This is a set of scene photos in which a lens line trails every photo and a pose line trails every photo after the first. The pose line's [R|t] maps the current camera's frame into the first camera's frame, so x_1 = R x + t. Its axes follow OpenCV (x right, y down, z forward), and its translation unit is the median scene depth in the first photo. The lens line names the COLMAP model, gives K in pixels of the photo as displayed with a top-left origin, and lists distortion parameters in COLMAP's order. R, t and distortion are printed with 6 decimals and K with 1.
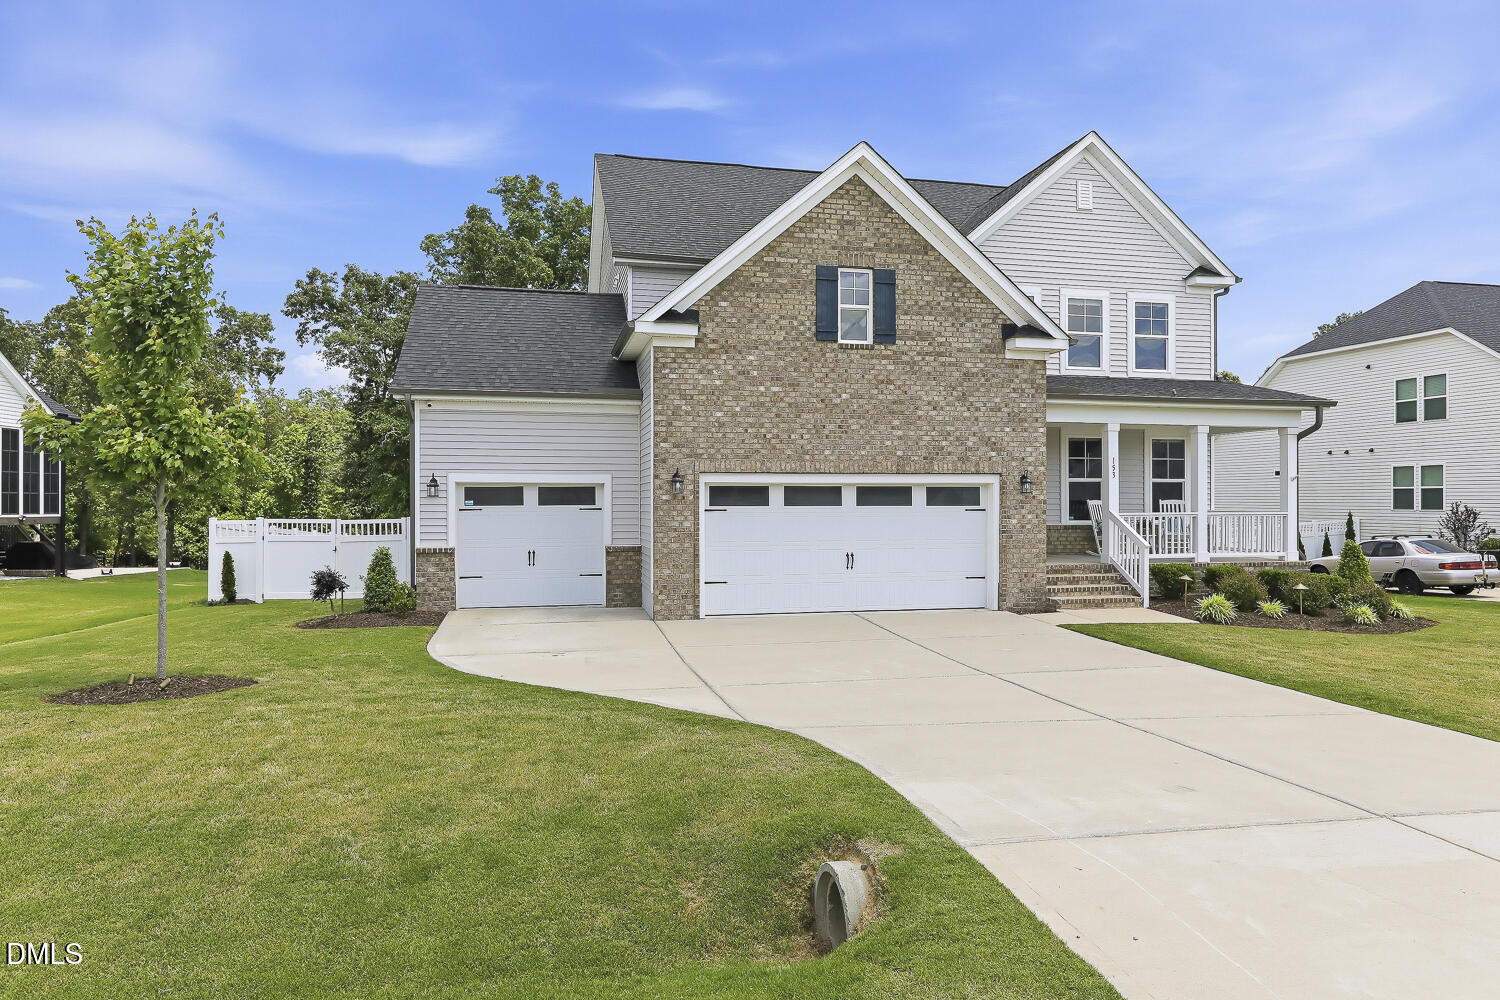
lens RADIAL K [[986.4, 0, 750.0], [0, 986.4, 500.0], [0, 0, 1]] dist [-0.042276, 0.001391]
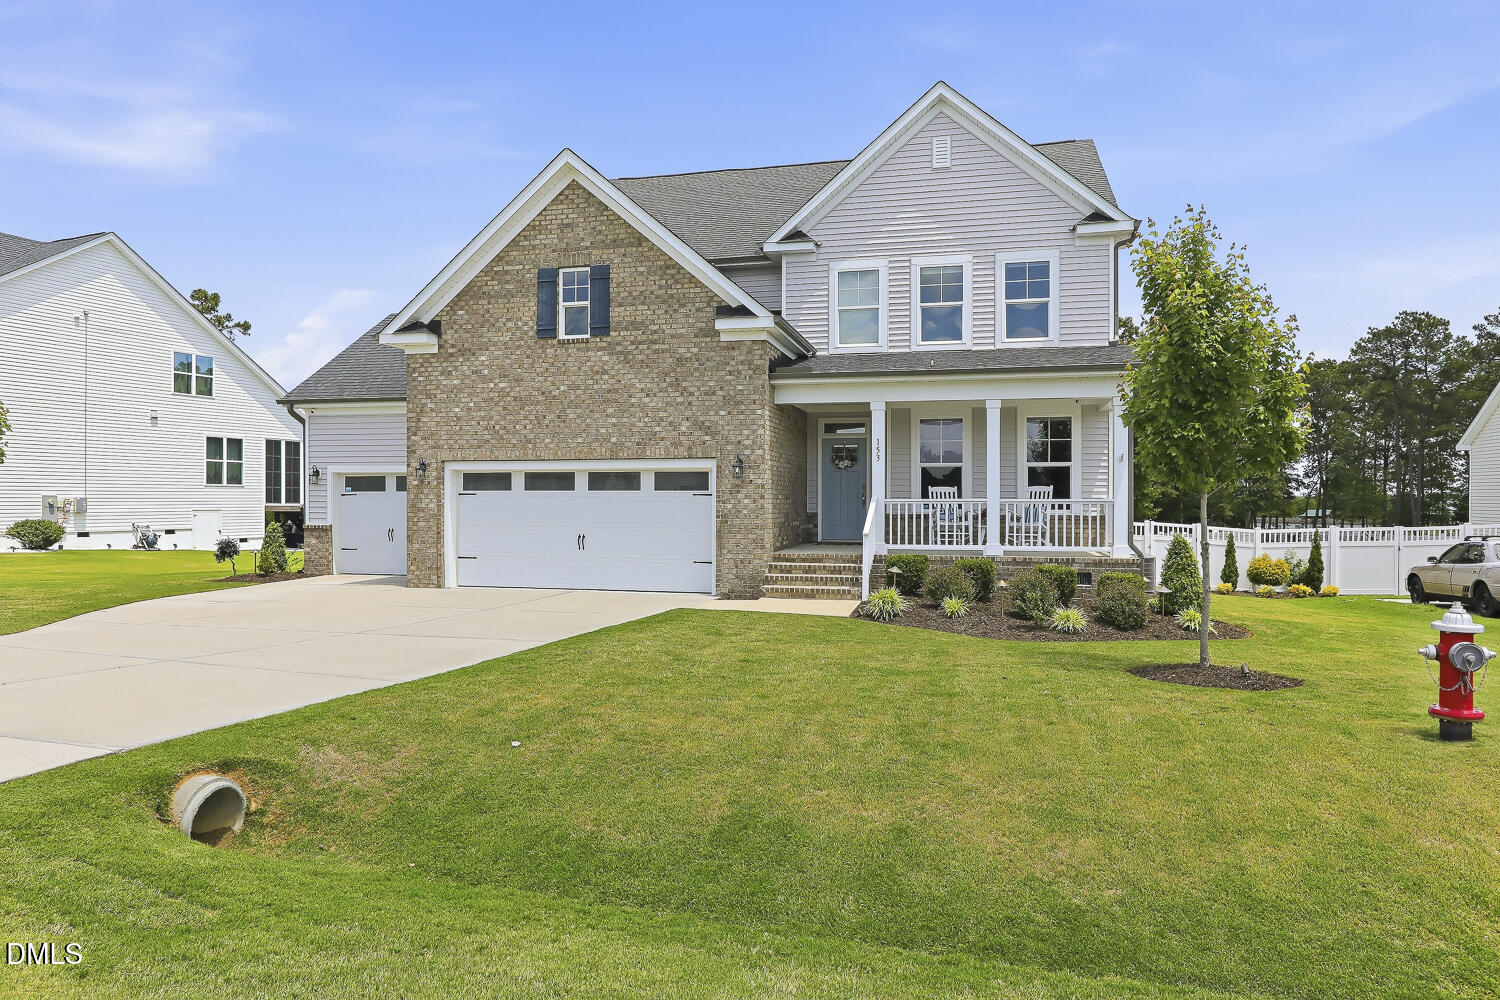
lens RADIAL K [[986.4, 0, 750.0], [0, 986.4, 500.0], [0, 0, 1]] dist [-0.042276, 0.001391]
pose [[0.894551, 0.001551, -0.446963, 0.739321], [-0.002166, 0.999997, -0.000864, 0.016652], [0.446961, 0.001741, 0.894552, 0.129516]]
